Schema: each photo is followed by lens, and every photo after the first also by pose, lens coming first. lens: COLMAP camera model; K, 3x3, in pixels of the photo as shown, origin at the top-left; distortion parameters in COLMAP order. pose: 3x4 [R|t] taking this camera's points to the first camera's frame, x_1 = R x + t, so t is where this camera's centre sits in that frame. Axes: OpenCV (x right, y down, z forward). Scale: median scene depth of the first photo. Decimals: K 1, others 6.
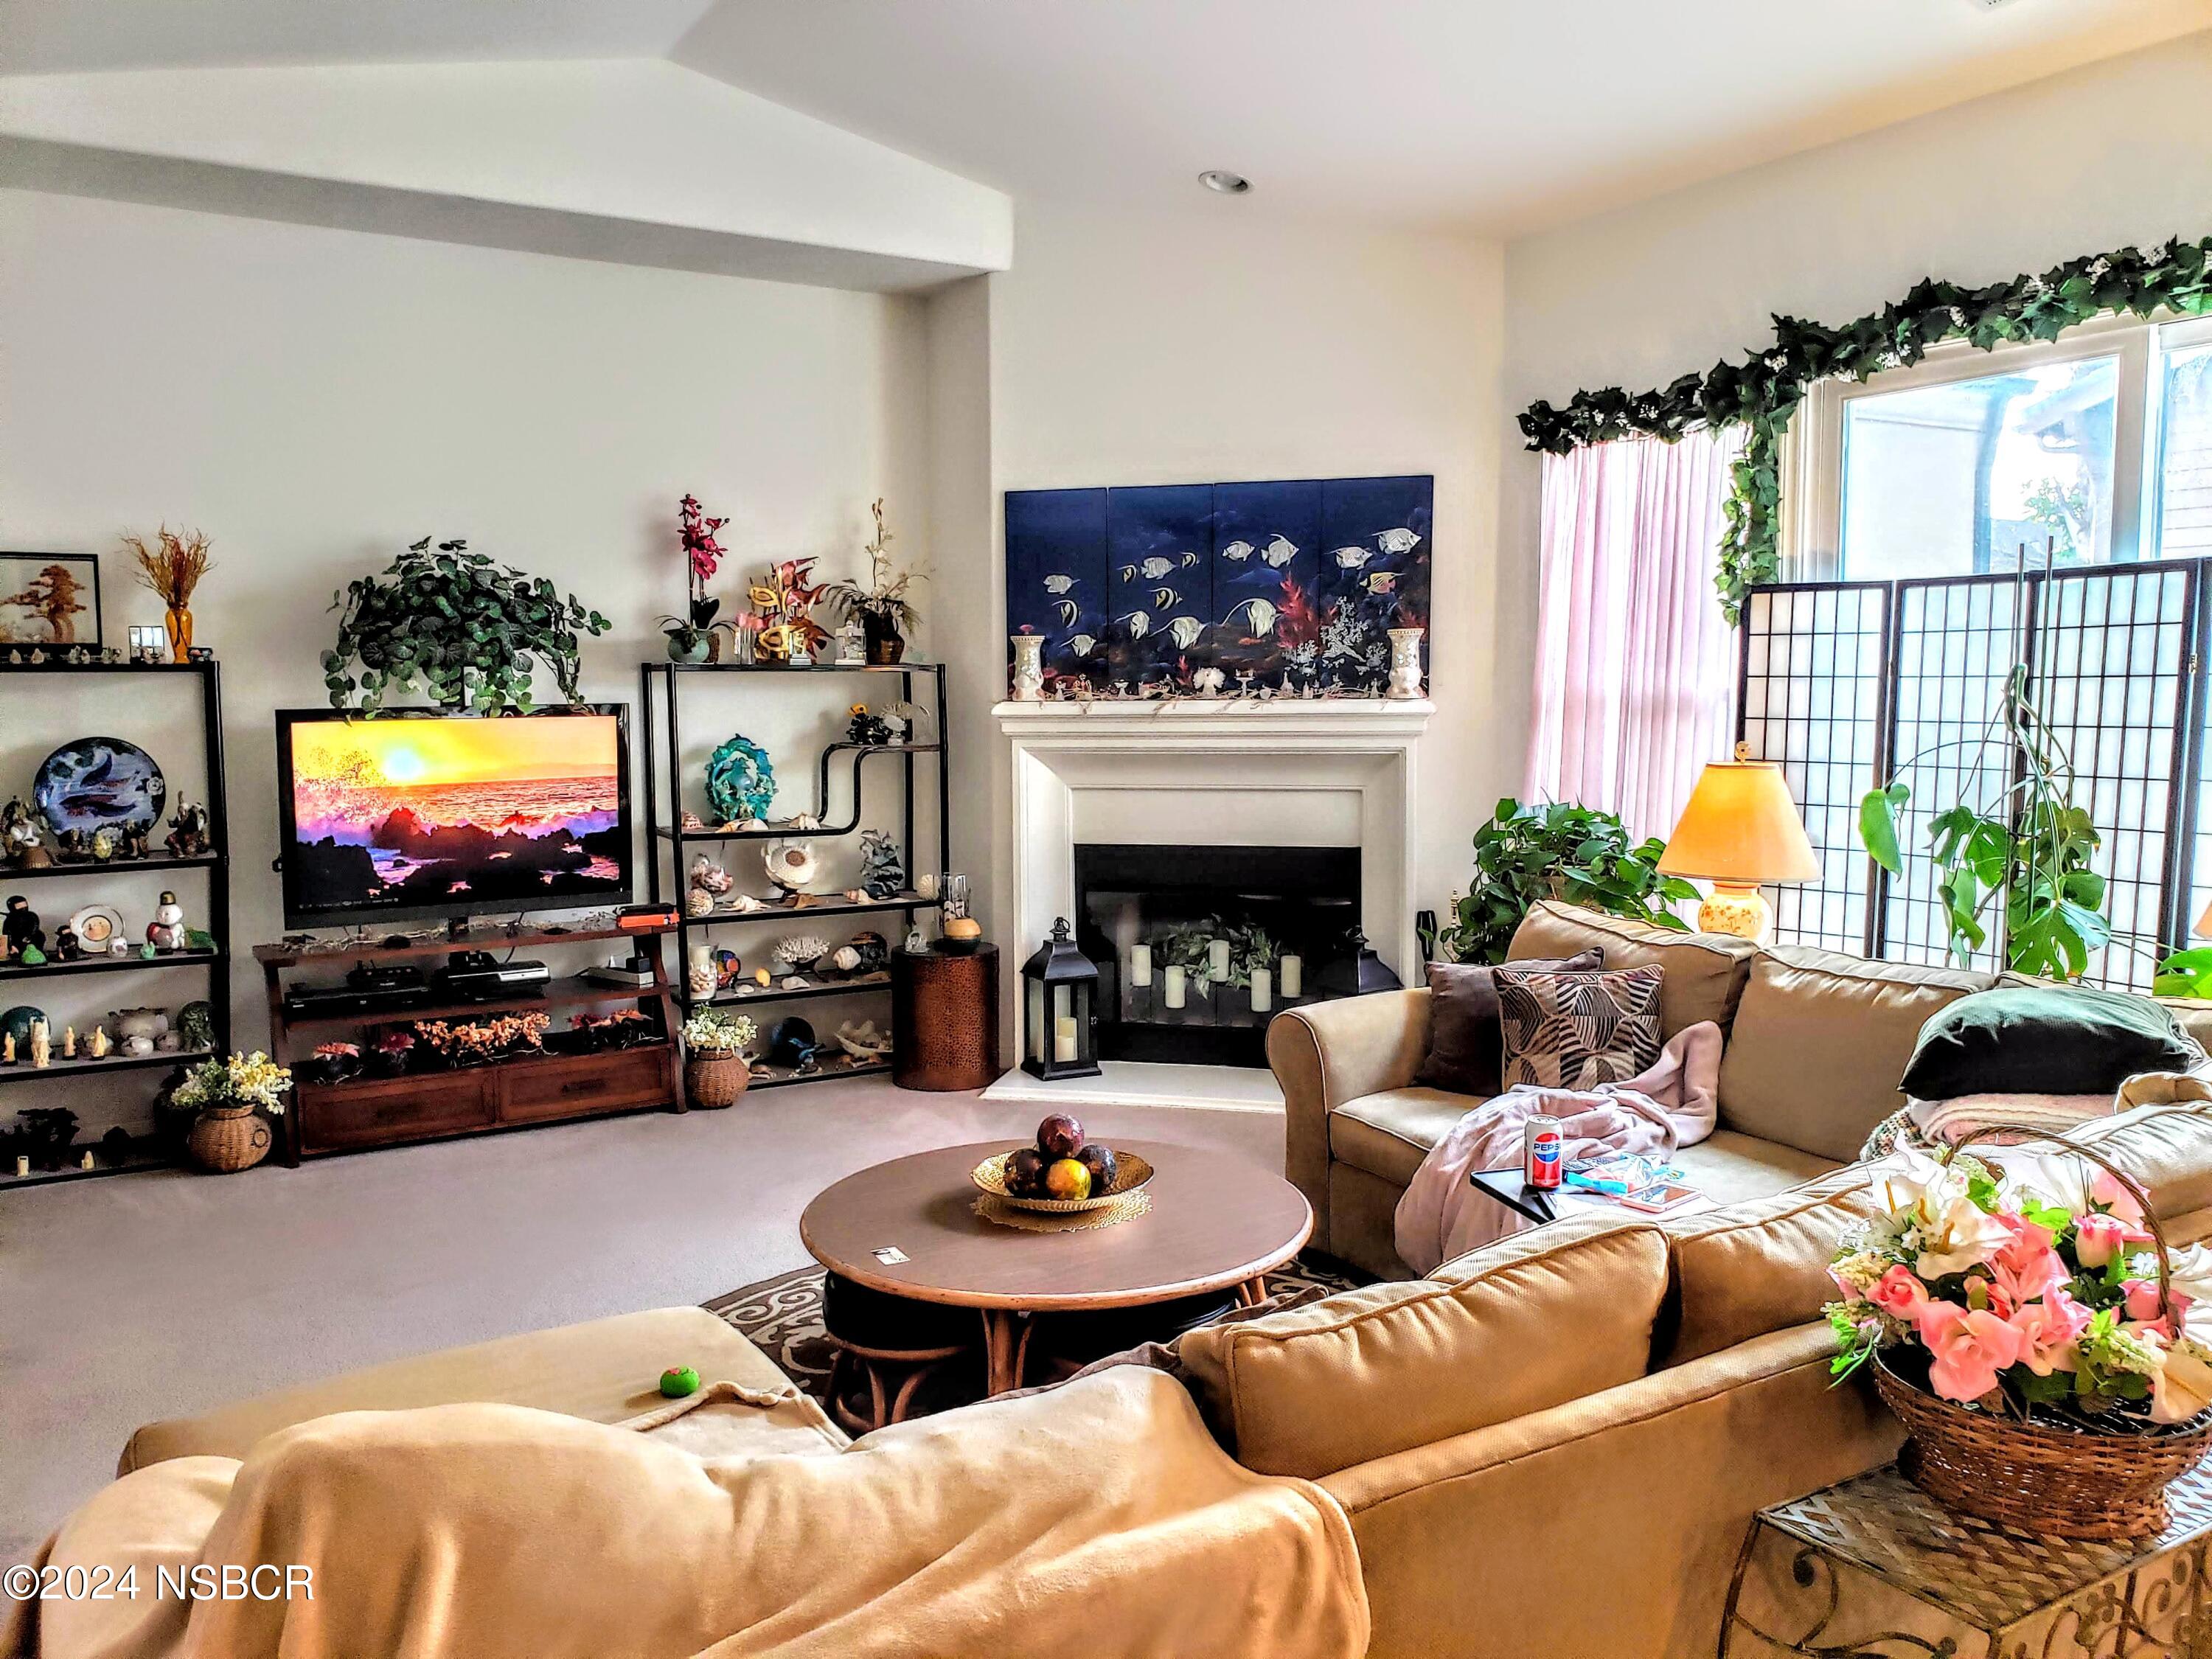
lens RADIAL K [[1672.3, 0, 1096.5], [0, 1672.3, 820.7], [0, 0, 1]] dist [0.009933, 0.000146]
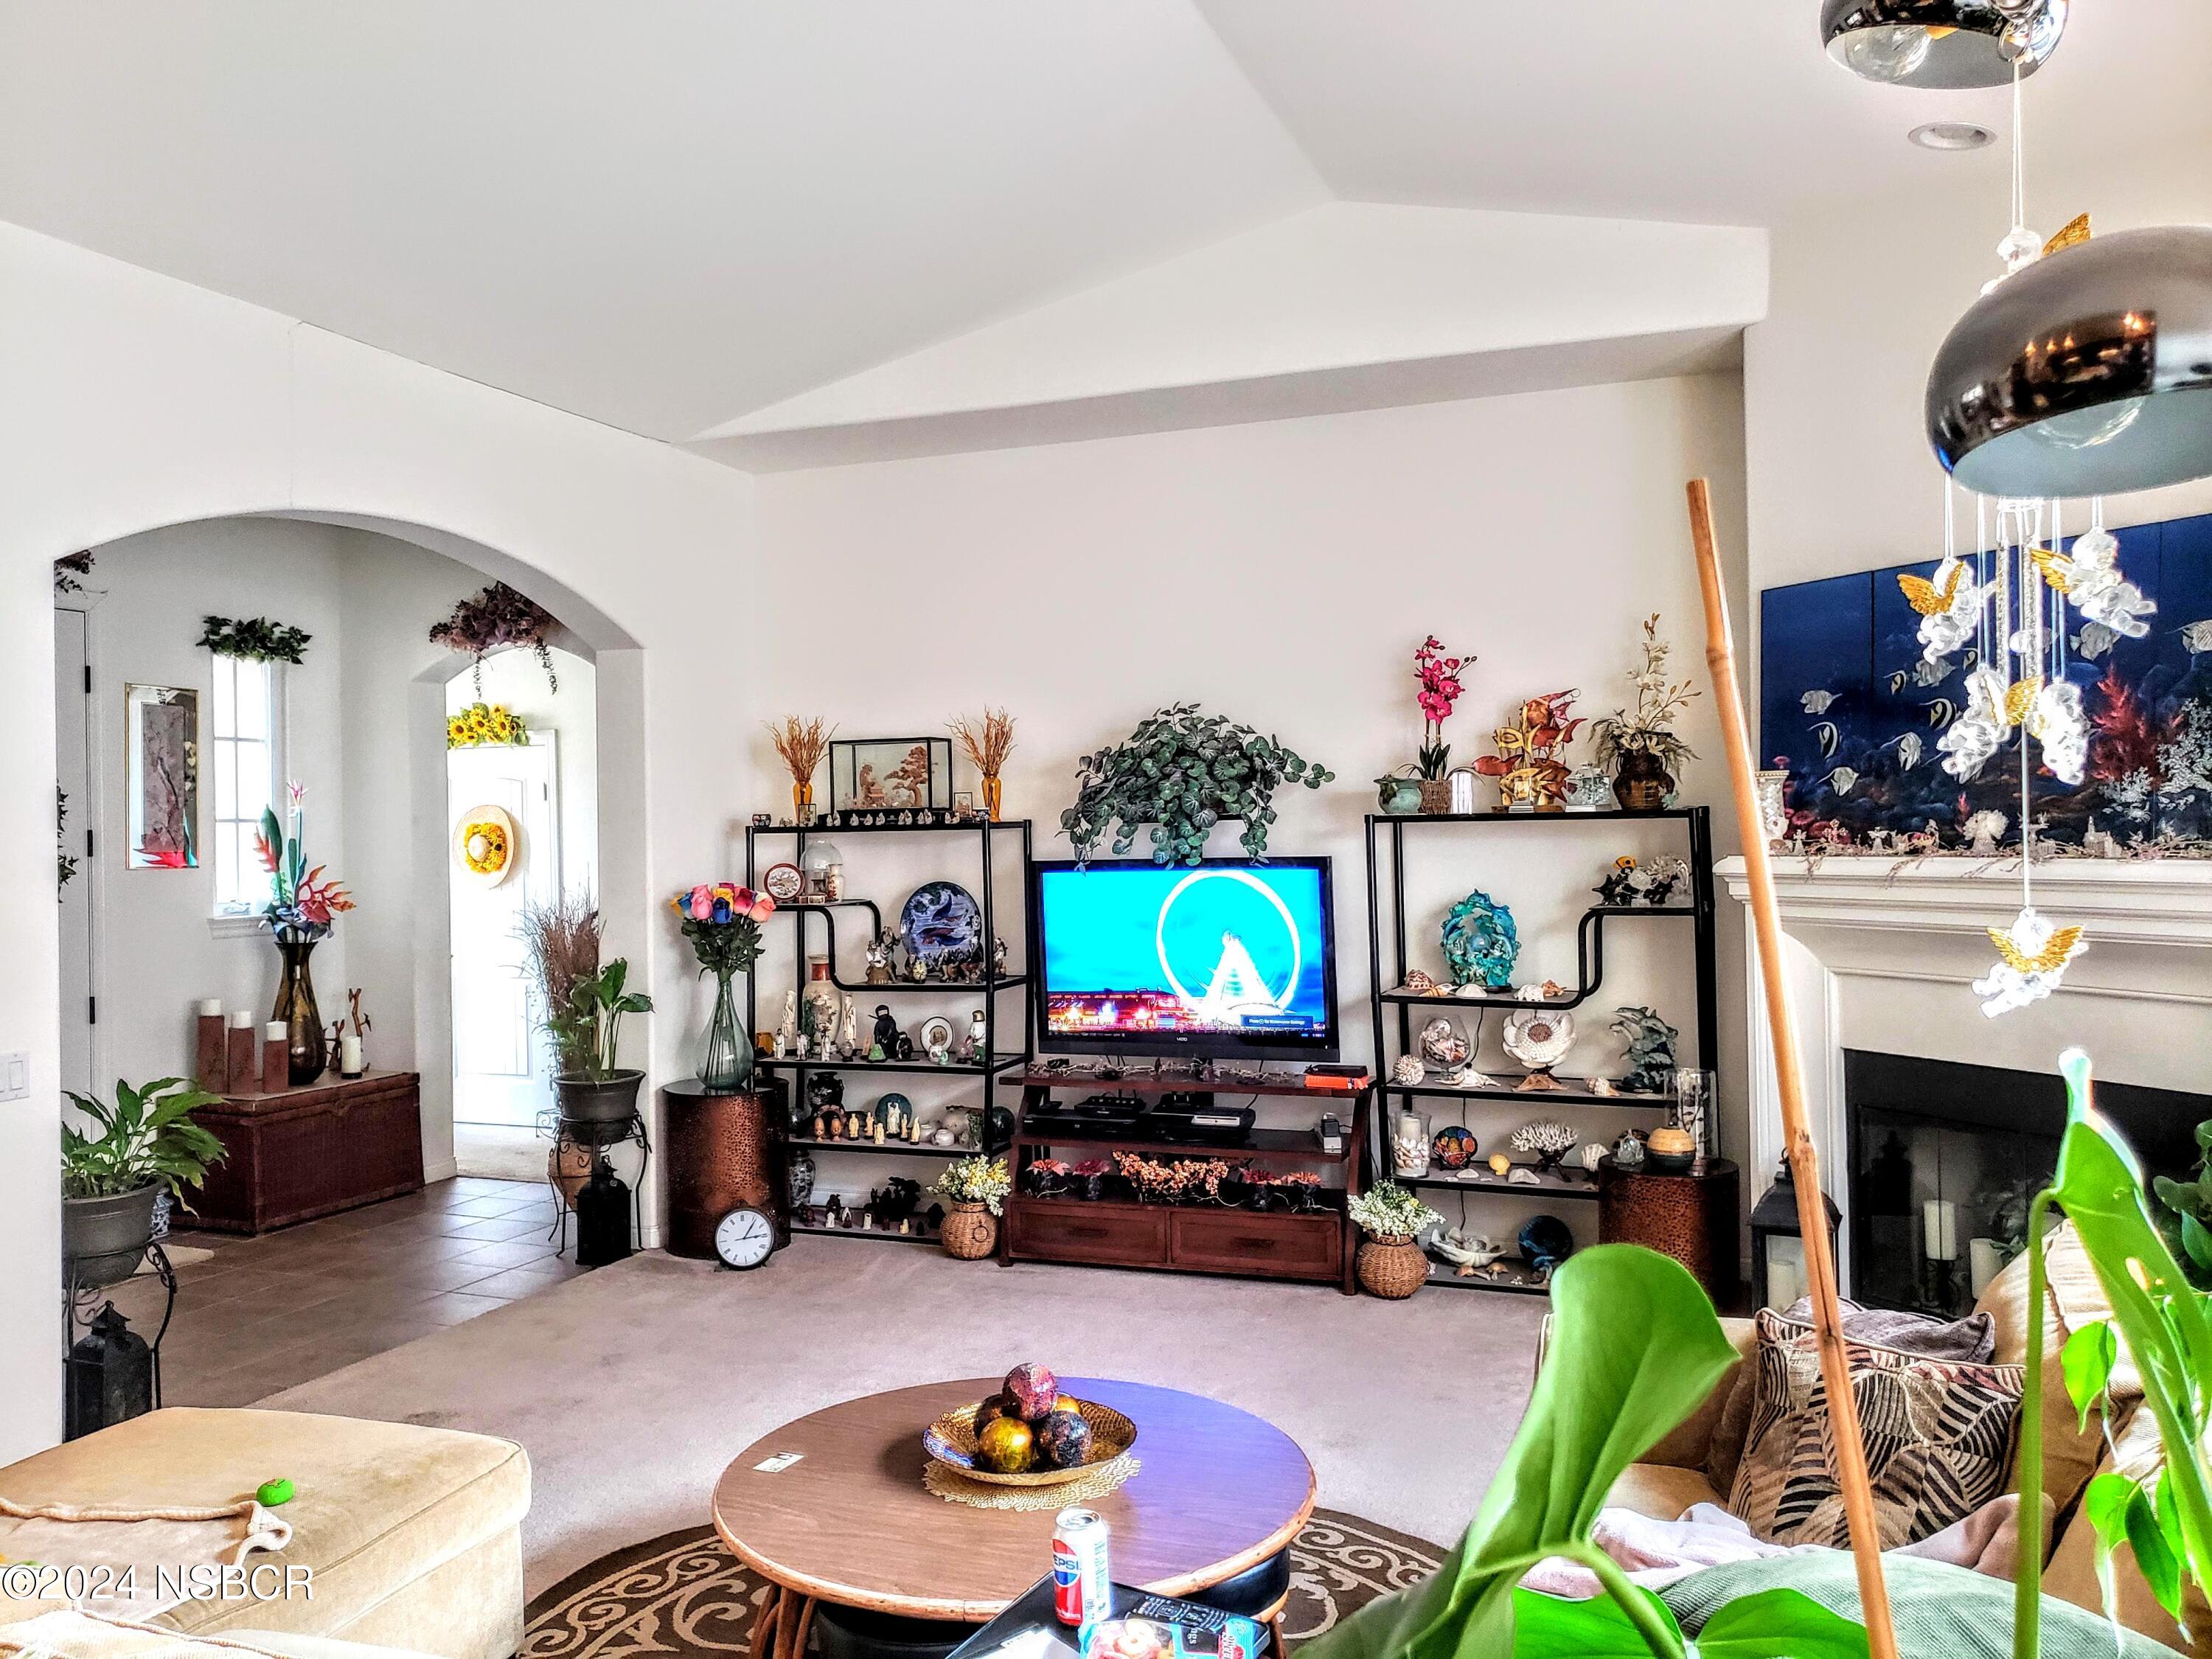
lens RADIAL K [[1695.1, 0, 1091.7], [0, 1695.1, 810.0], [0, 0, 1]] dist [0.057562, -0.028868]
pose [[0.616815, -0.013285, -0.786996, 0.434758], [-0.052431, 0.996943, -0.057923, -0.033945], [0.785360, 0.076990, 0.614233, 0.294088]]
